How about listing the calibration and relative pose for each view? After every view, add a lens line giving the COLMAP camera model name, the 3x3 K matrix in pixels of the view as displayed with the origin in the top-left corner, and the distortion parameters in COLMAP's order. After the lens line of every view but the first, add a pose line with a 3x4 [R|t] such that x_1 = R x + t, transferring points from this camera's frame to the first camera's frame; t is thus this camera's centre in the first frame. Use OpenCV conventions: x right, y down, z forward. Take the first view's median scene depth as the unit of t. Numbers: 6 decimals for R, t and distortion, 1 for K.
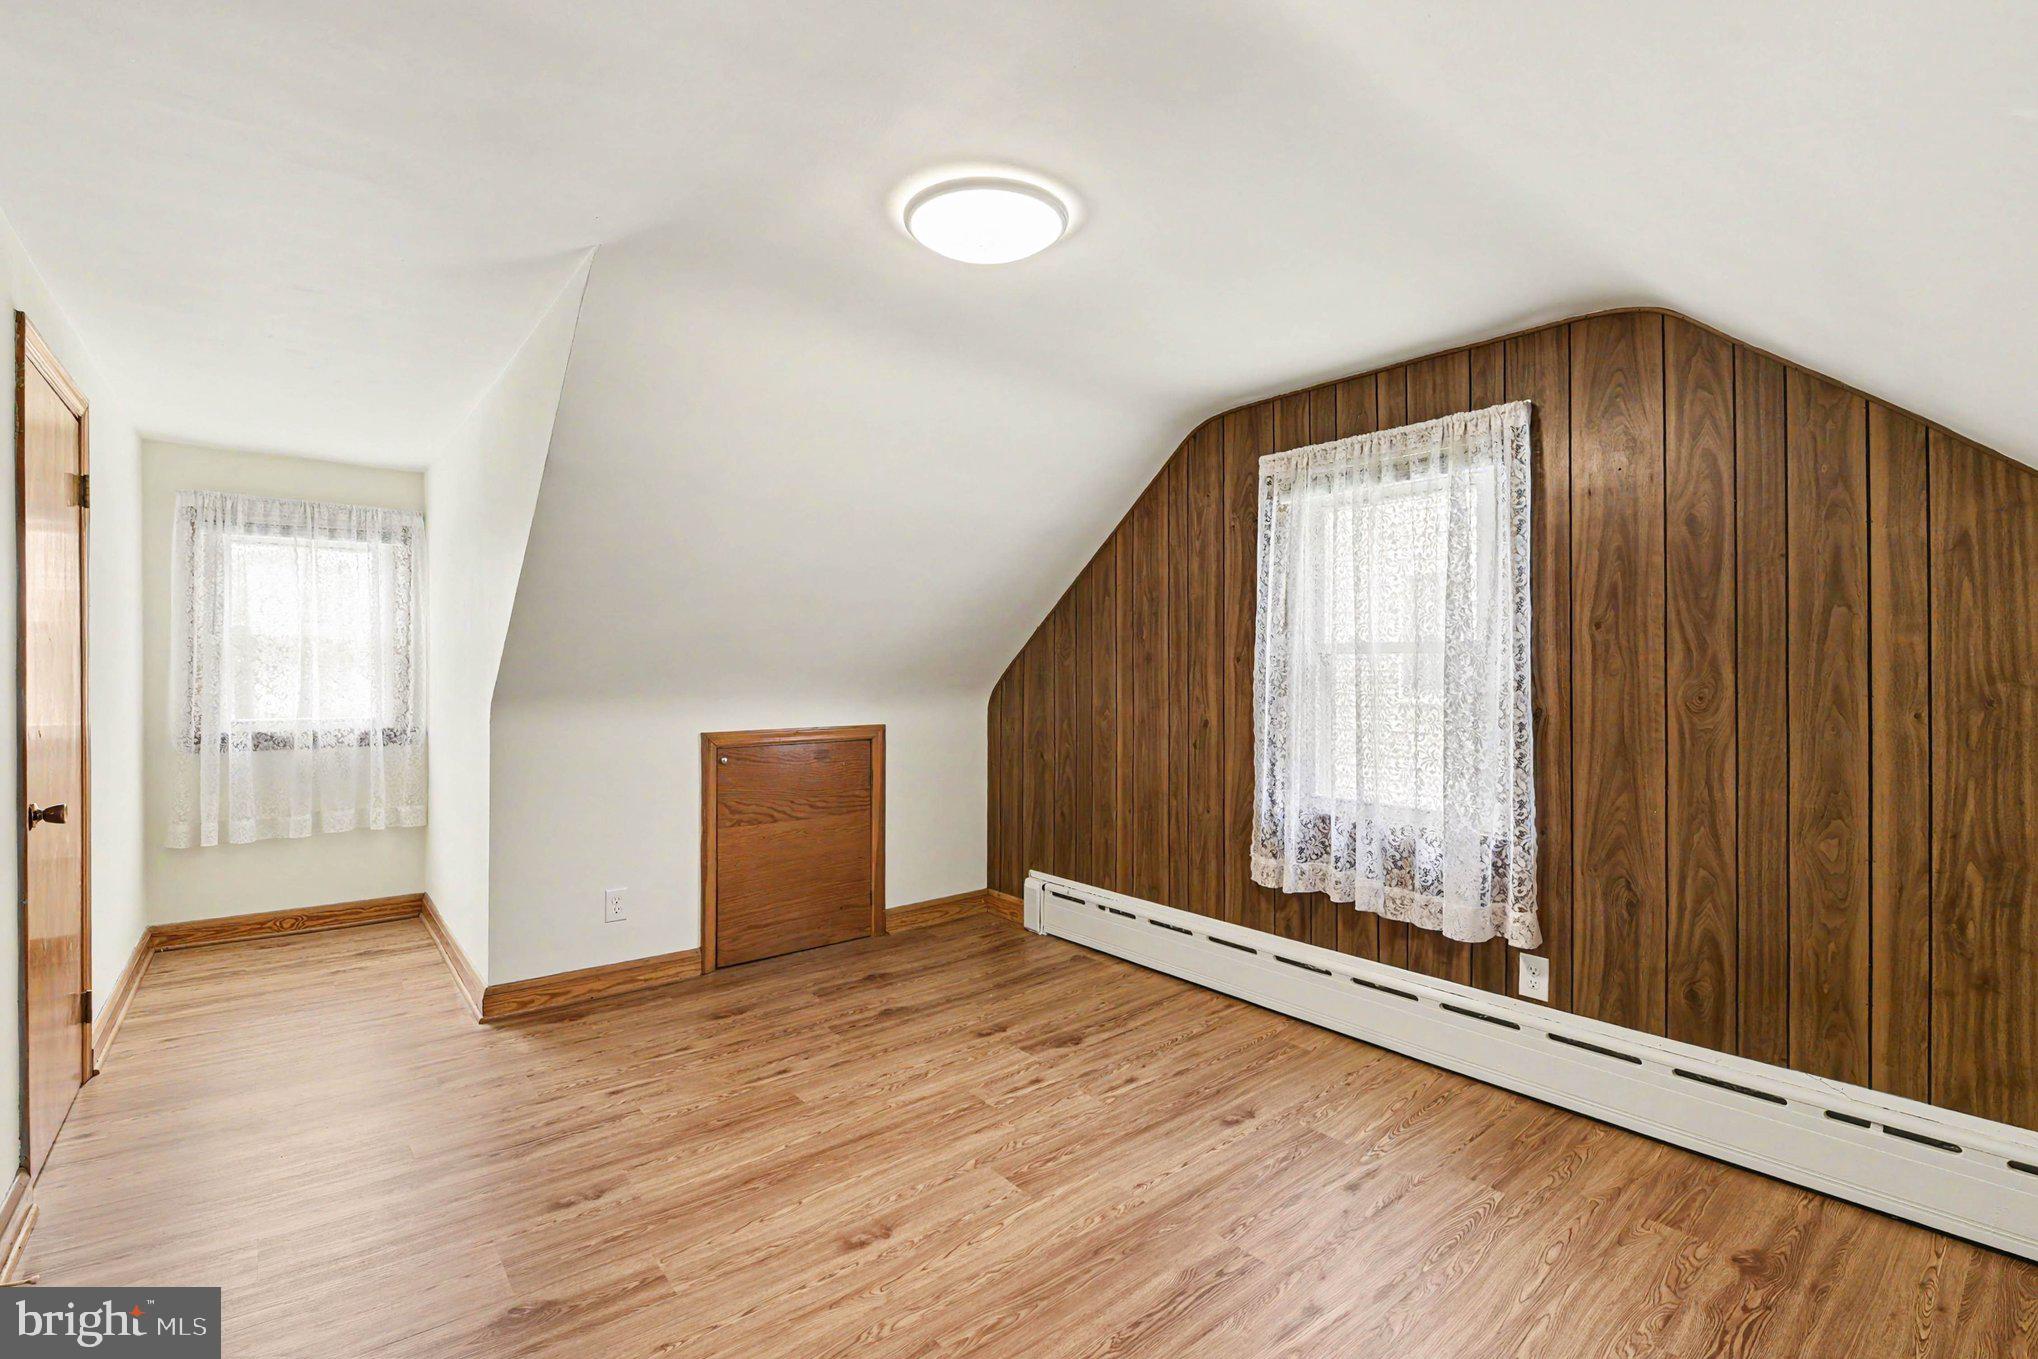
lens RADIAL K [[896.9, 0, 1019.0], [0, 896.9, 679.5], [0, 0, 1]] dist [-0.000917, -0.011723]
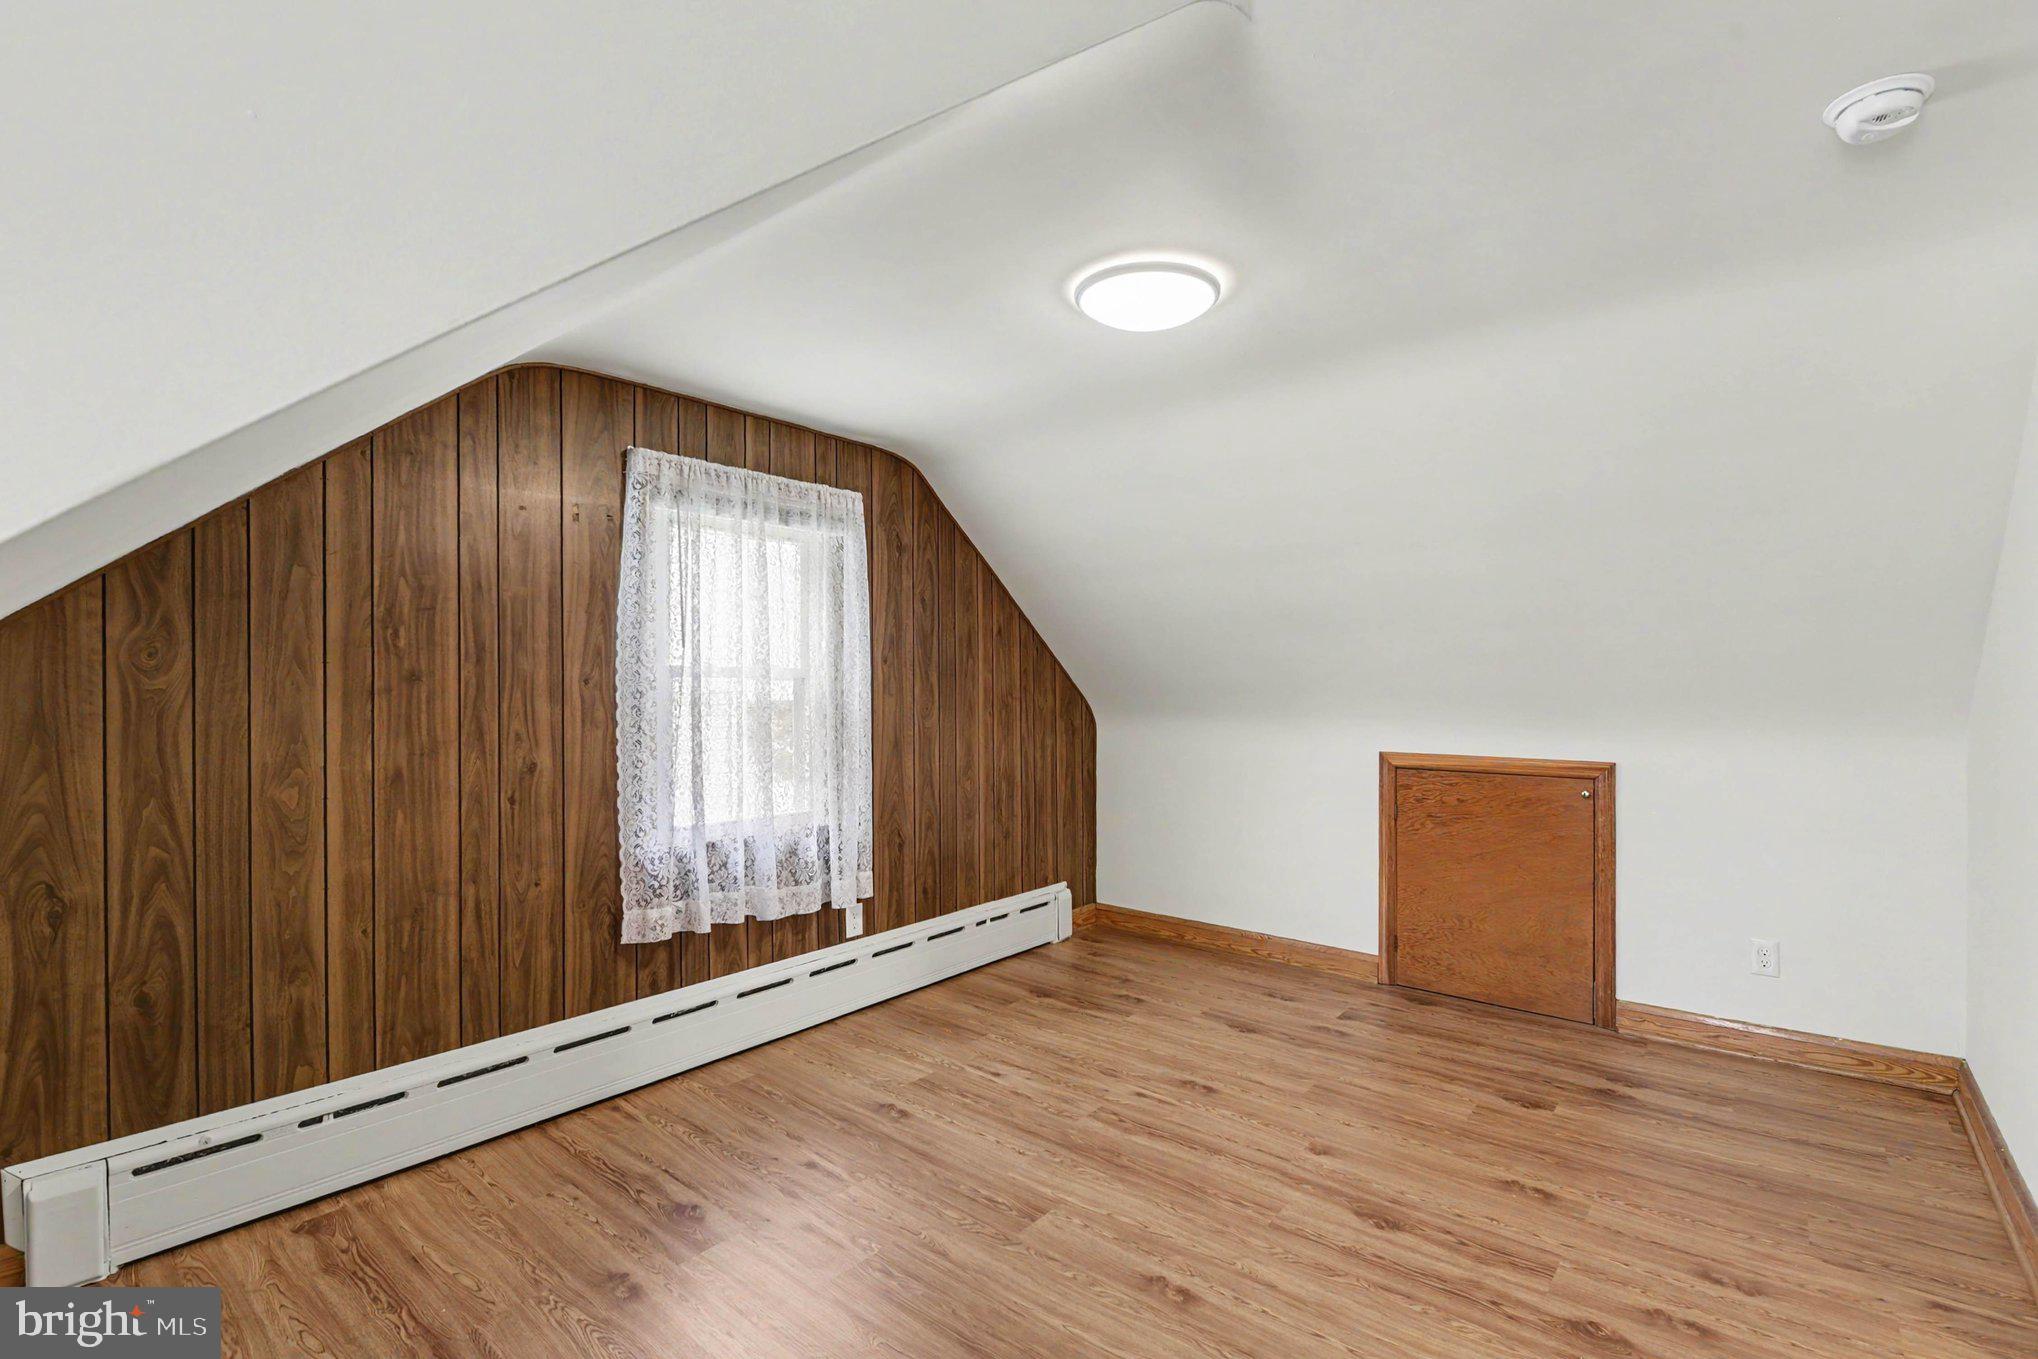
lens RADIAL K [[927.2, 0, 1019.0], [0, 927.2, 679.5], [0, 0, 1]] dist [-0.000347, -0.009205]
pose [[-0.186644, 0.011678, 0.982358, -0.694261], [0.019017, 0.999785, -0.008272, -0.010635], [-0.982243, 0.017137, -0.186826, 0.832996]]
